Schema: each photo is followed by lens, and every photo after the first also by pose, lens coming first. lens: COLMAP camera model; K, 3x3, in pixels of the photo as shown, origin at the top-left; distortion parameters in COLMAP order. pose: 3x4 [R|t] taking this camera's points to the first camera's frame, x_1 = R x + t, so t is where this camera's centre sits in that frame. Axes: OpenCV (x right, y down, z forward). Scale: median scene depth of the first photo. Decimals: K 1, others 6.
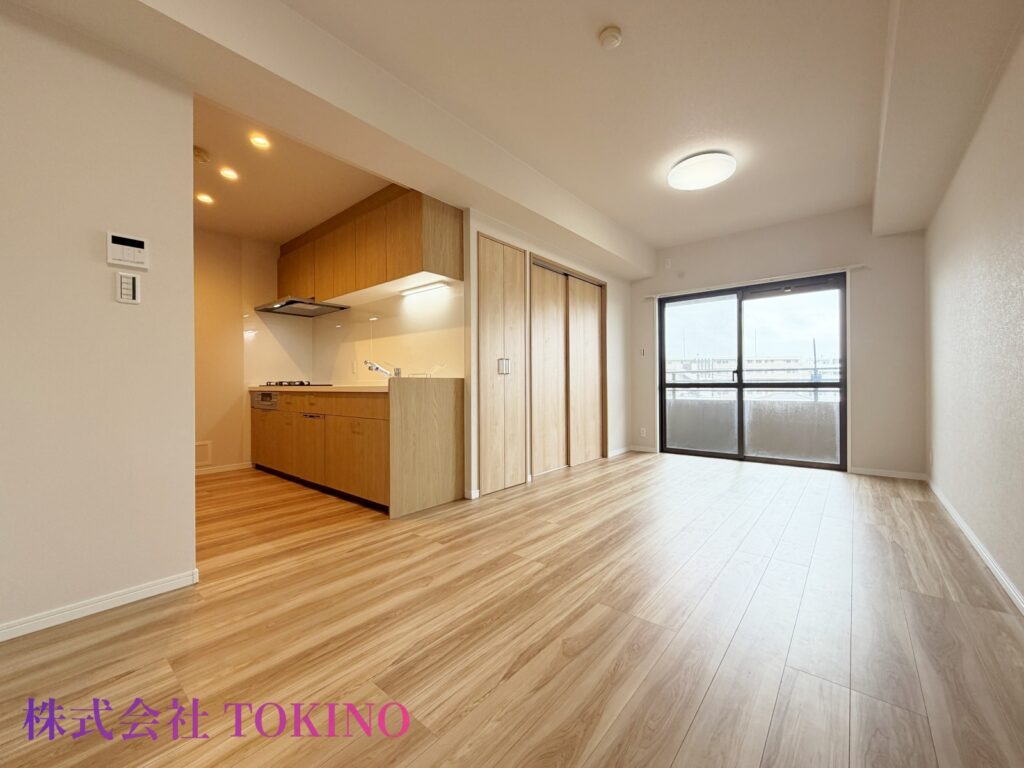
lens RADIAL K [[407.6, 0, 511.1], [0, 407.6, 379.8], [0, 0, 1]] dist [0.002676, 0.000333]
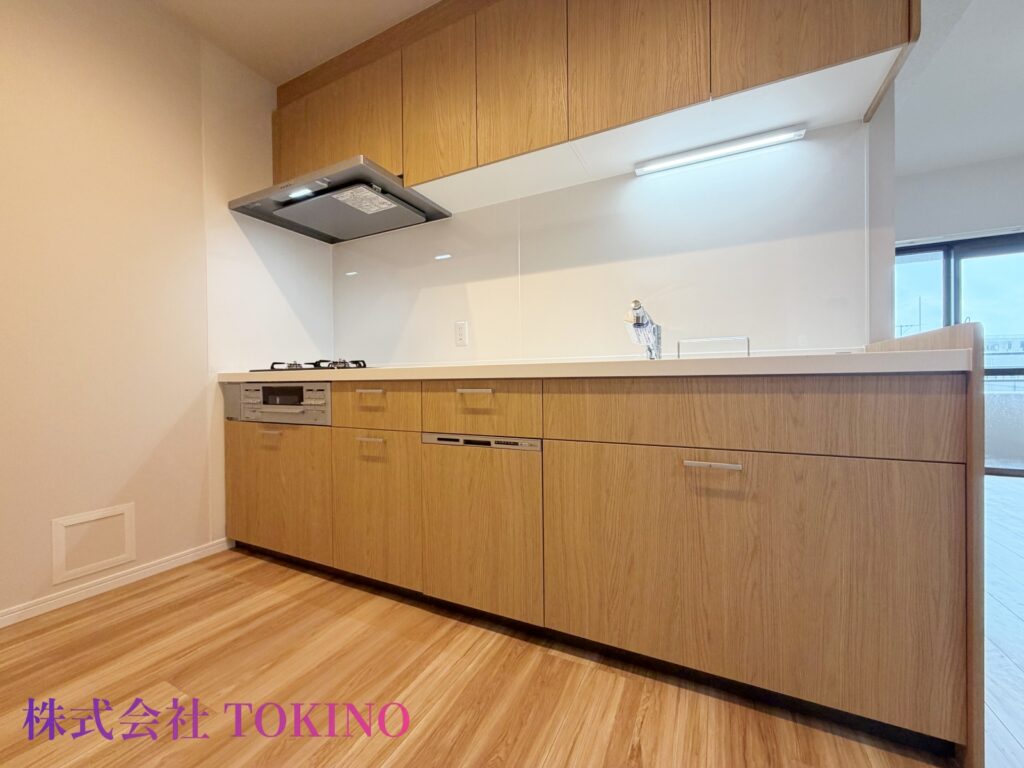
lens RADIAL K [[407.6, 0, 510.0], [0, 407.6, 381.5], [0, 0, 1]] dist [0.002676, 0.000333]
pose [[0.973327, -0.004703, 0.229372, -0.491851], [0.002164, 0.999934, 0.011317, 0.024171], [-0.229410, -0.010518, 0.973273, 0.549803]]
